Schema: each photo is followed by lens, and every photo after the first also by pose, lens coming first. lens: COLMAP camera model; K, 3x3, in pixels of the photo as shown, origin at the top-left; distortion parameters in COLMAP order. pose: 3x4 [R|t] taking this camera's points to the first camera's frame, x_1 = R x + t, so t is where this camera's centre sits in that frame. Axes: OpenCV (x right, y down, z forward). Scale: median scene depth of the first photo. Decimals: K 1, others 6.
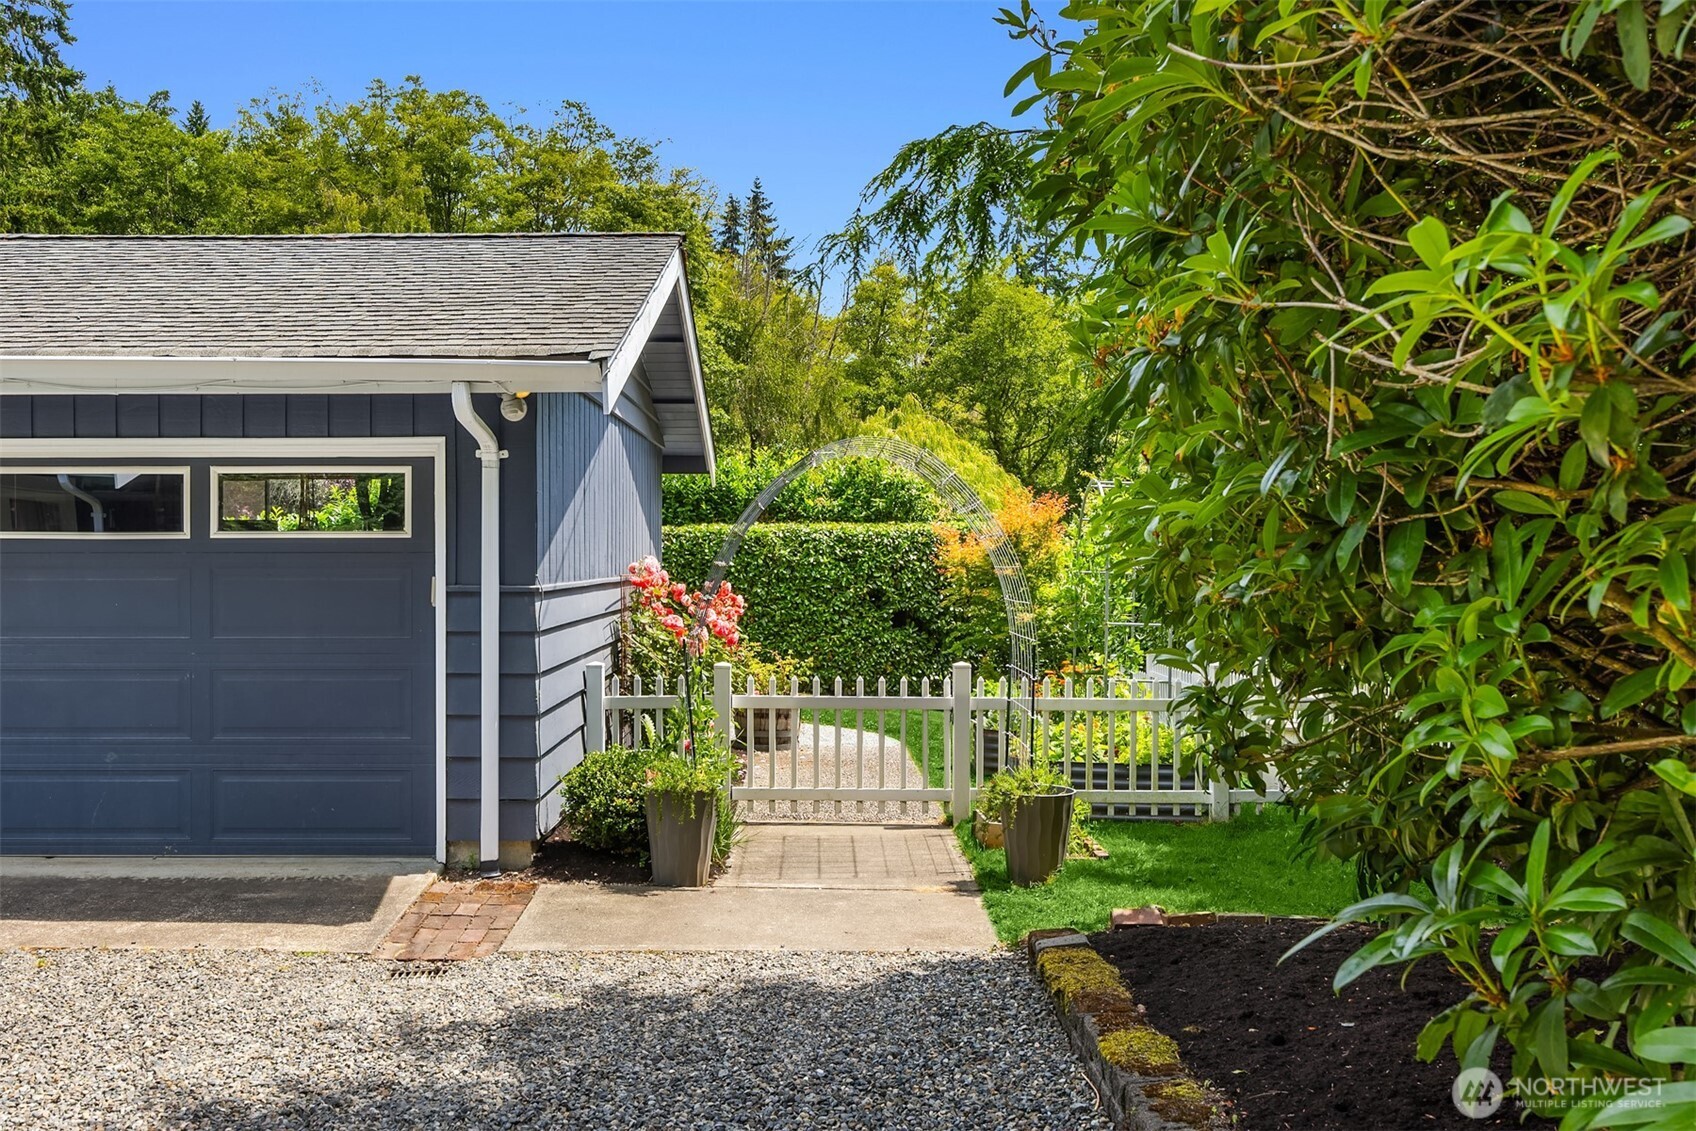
lens RADIAL K [[1638.3, 0, 848.0], [0, 1638.3, 565.5], [0, 0, 1]] dist [-0.053370, -0.003451]
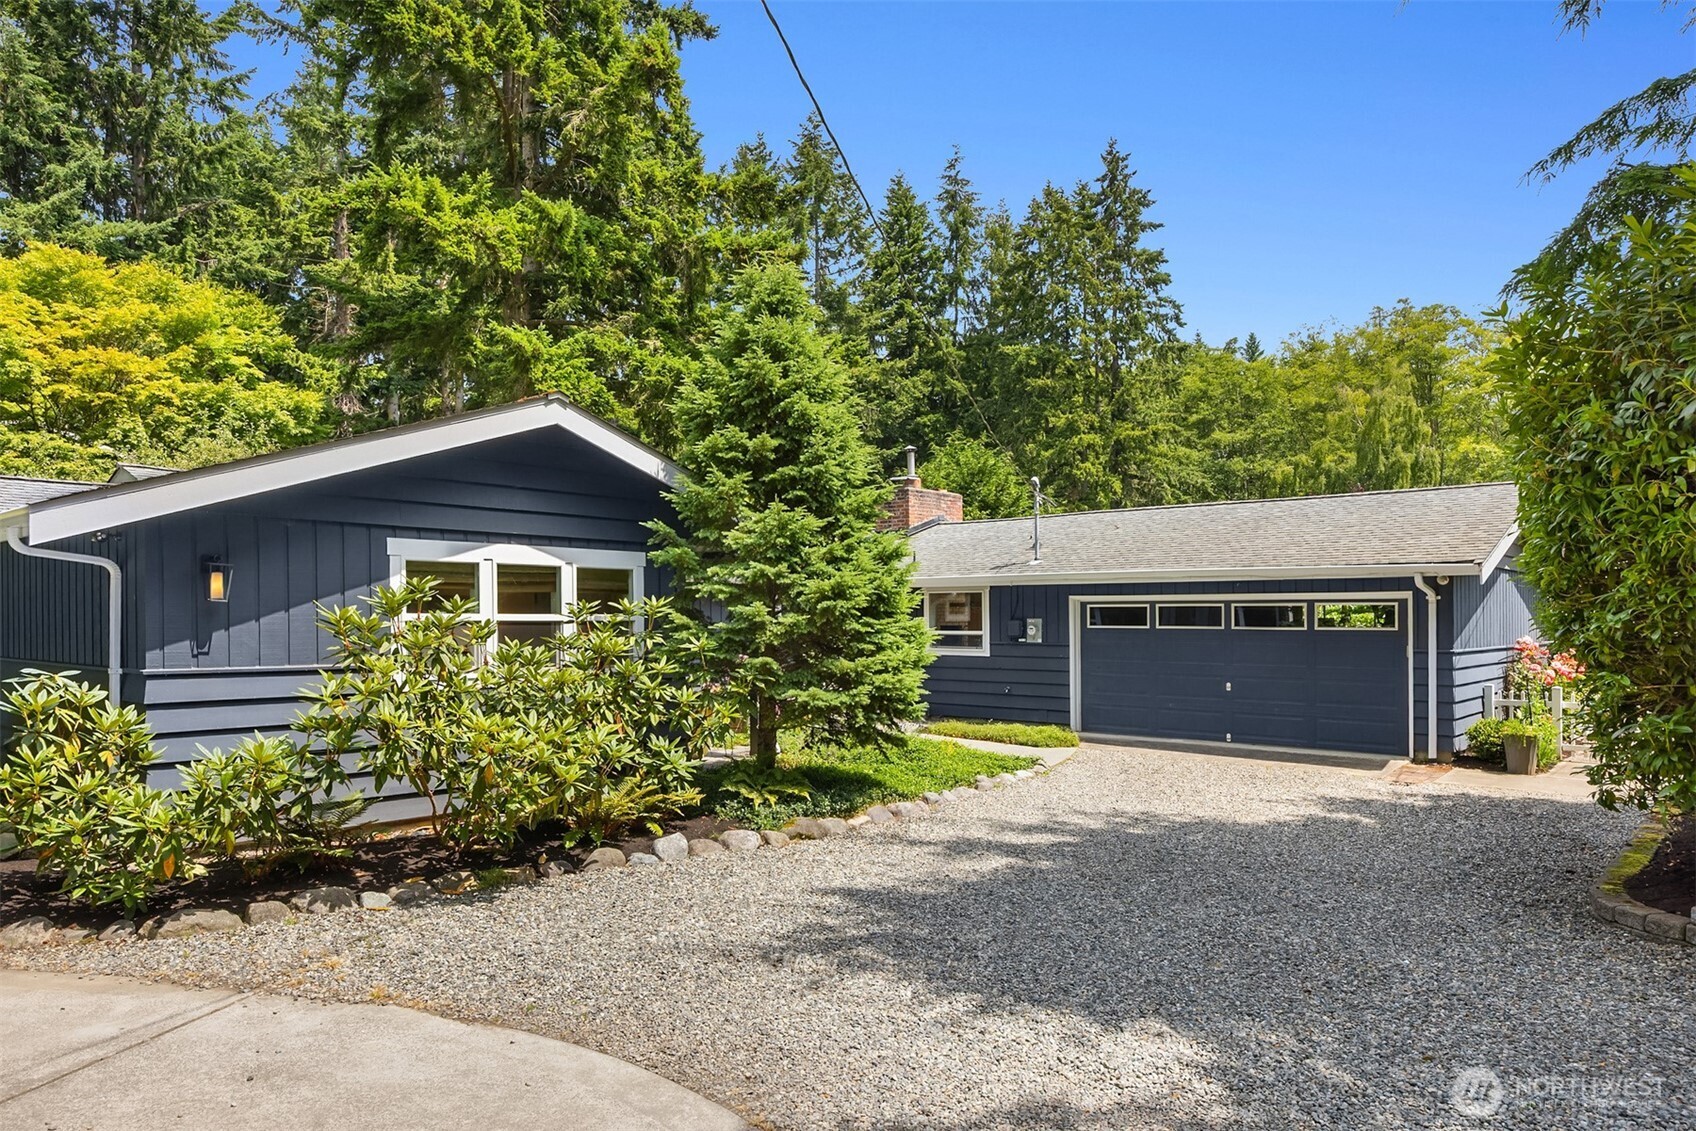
lens RADIAL K [[1083.8, 0, 839.3], [0, 1083.8, 605.9], [0, 0, 1]] dist [0.035321, -0.000839]
pose [[0.740291, -0.004519, -0.672271, 0.185101], [-0.006353, 0.999886, -0.013717, -0.020532], [0.672256, 0.014425, 0.740178, -0.671282]]
